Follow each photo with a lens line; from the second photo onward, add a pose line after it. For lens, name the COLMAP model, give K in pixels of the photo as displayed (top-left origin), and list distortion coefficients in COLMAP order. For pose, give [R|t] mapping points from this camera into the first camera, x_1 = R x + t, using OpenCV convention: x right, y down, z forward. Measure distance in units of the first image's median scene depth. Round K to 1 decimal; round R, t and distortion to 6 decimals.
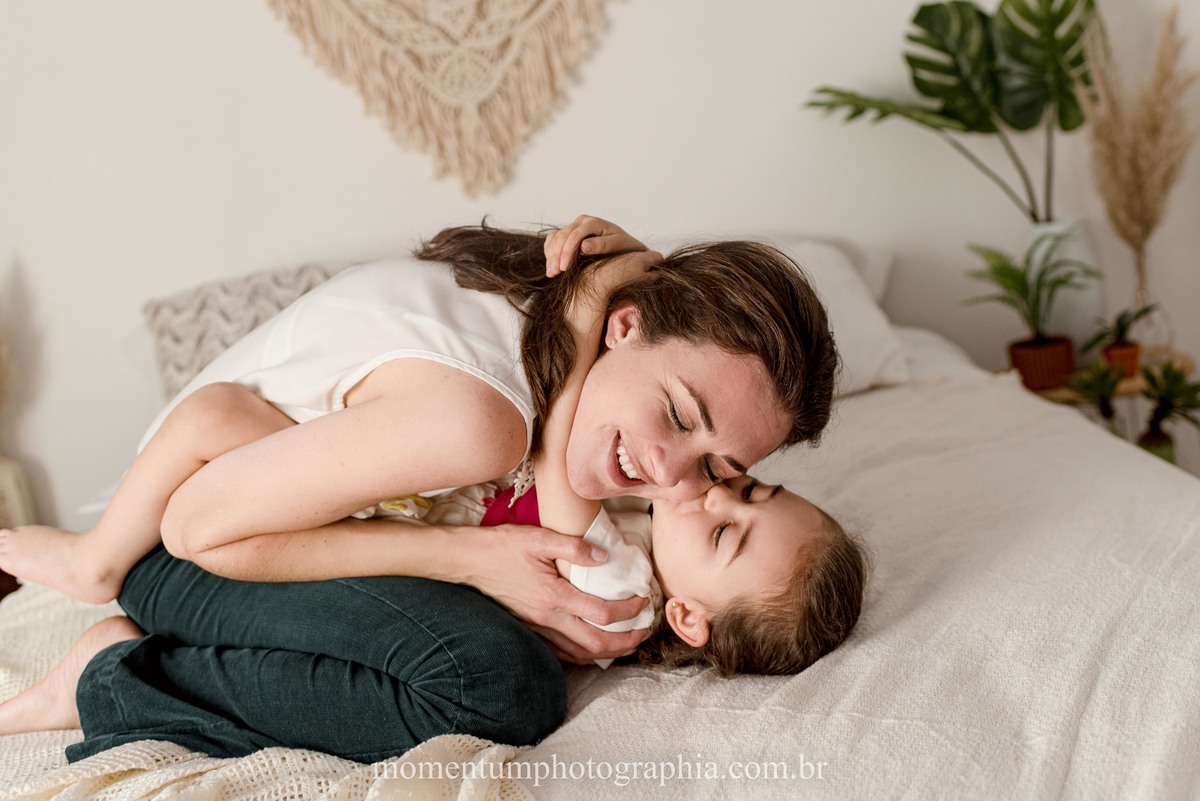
lens RADIAL K [[1153.3, 0, 625.4], [0, 1153.3, 394.8], [0, 0, 1]] dist [-0.011218, -0.011662]
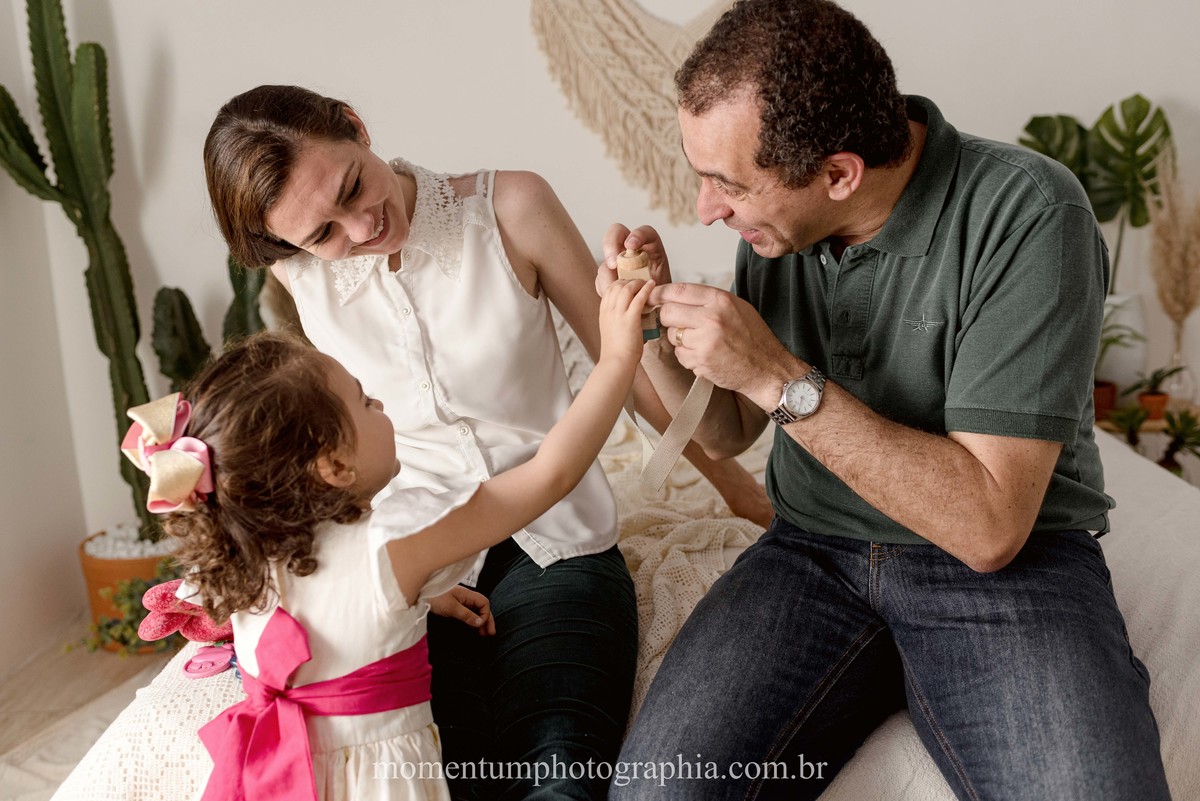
lens RADIAL K [[1092.2, 0, 600.0], [0, 1092.2, 400.5], [0, 0, 1]] dist [-0.002061, -0.014157]
pose [[0.986579, 0.129956, -0.098856, -0.067952], [-0.129402, 0.991519, 0.012030, 0.030307], [0.099581, 0.000924, 0.995029, -0.294228]]
